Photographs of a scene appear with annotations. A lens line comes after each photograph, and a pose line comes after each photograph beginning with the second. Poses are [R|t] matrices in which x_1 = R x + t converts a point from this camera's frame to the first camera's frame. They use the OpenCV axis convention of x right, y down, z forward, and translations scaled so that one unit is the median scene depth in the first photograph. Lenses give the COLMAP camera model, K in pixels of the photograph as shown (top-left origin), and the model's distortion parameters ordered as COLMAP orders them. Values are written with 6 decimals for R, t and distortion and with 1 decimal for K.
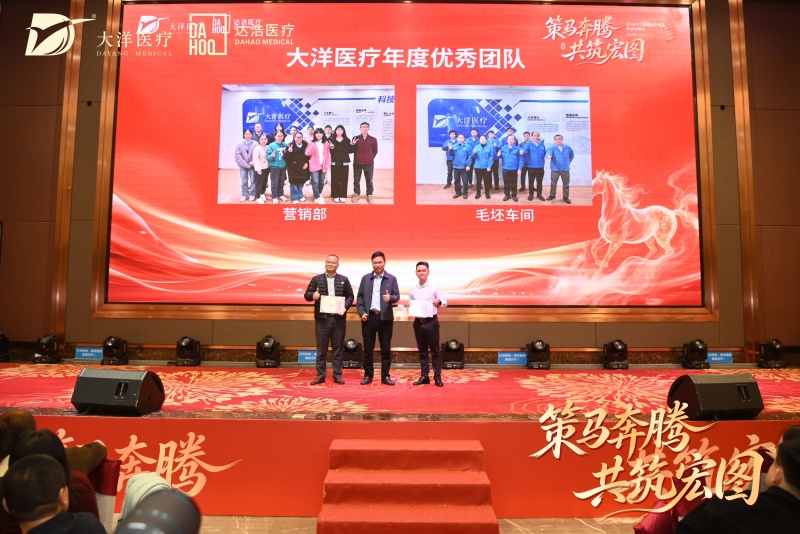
lens RADIAL K [[537.8, 0, 400.0], [0, 537.8, 267.0], [0, 0, 1]] dist [-0.036492, -0.003237]
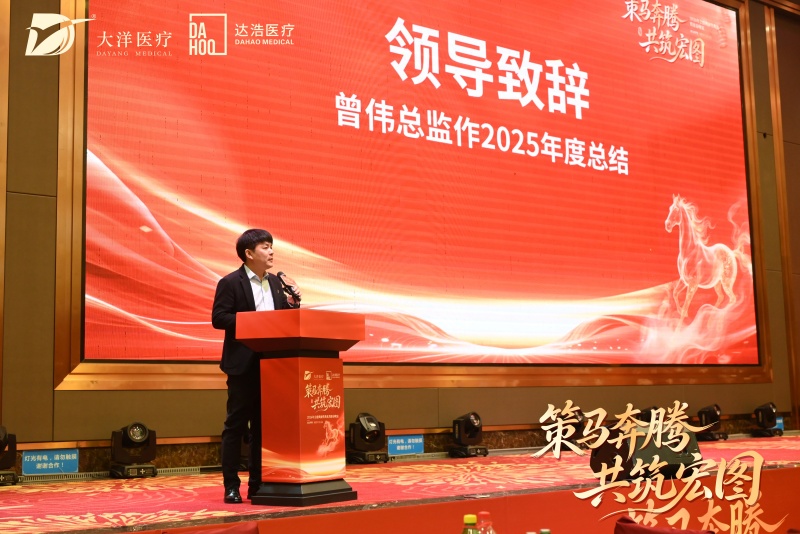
lens RADIAL K [[1087.0, 0, 400.0], [0, 1087.0, 267.0], [0, 0, 1]] dist [-0.000041, 0.026390]
pose [[0.780857, 0.054161, 0.622358, -0.967981], [-0.016339, 0.997664, -0.066323, 0.041690], [-0.624497, 0.041620, 0.779918, -0.007977]]
